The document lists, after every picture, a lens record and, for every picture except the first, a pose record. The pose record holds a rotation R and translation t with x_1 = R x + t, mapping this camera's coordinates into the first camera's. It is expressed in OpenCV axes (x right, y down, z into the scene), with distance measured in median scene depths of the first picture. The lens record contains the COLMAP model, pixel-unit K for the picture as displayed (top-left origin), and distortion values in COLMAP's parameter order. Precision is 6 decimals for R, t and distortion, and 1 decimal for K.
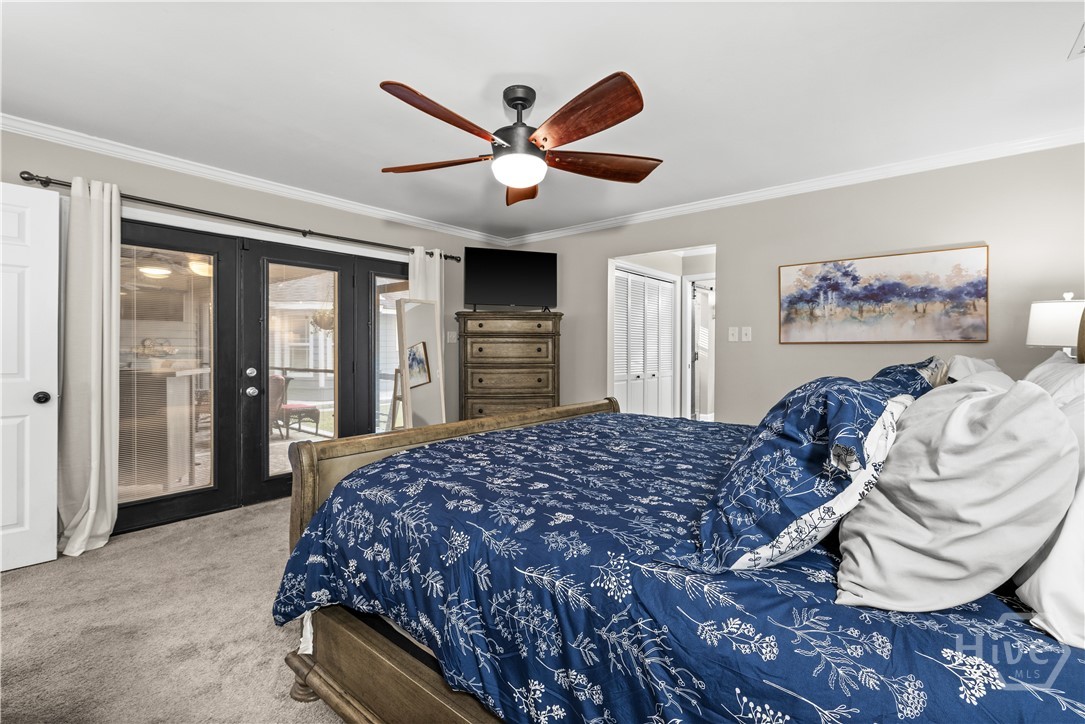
lens RADIAL K [[489.5, 0, 542.2], [0, 489.5, 350.5], [0, 0, 1]] dist [-0.004003, -0.000122]
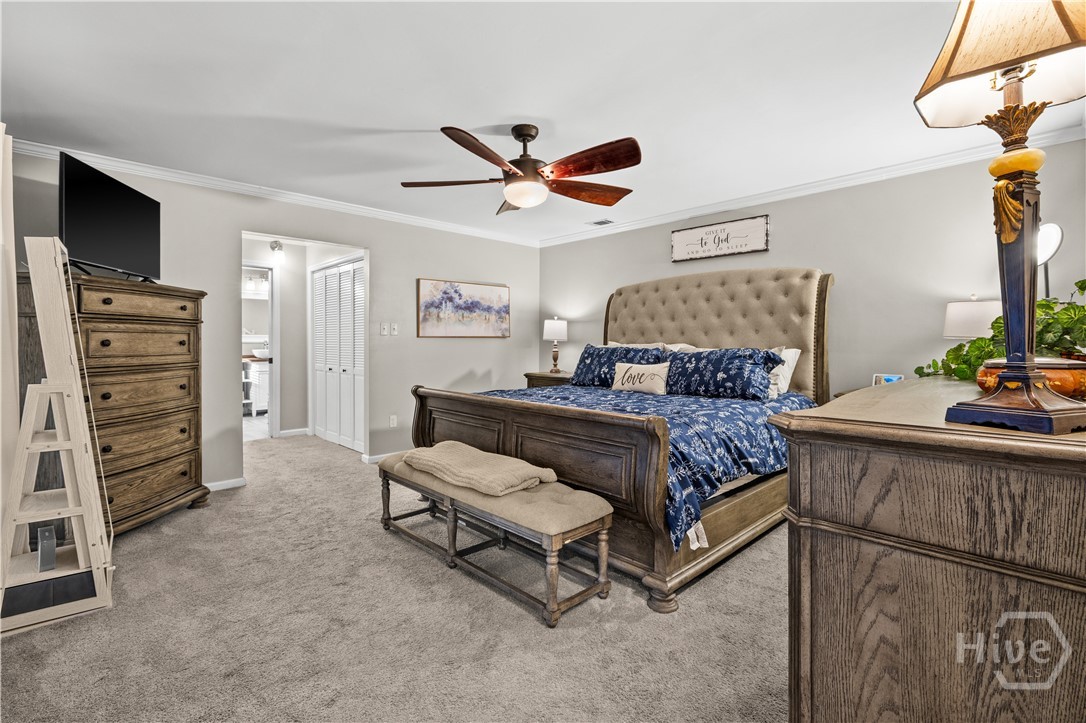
lens RADIAL K [[493.5, 0, 544.4], [0, 493.5, 342.6], [0, 0, 1]] dist [-0.002461, 0.000036]
pose [[0.104377, -0.004239, 0.994529, -0.841649], [0.006005, 0.999975, 0.003632, -0.001908], [-0.994520, 0.005593, 0.104400, 0.550006]]
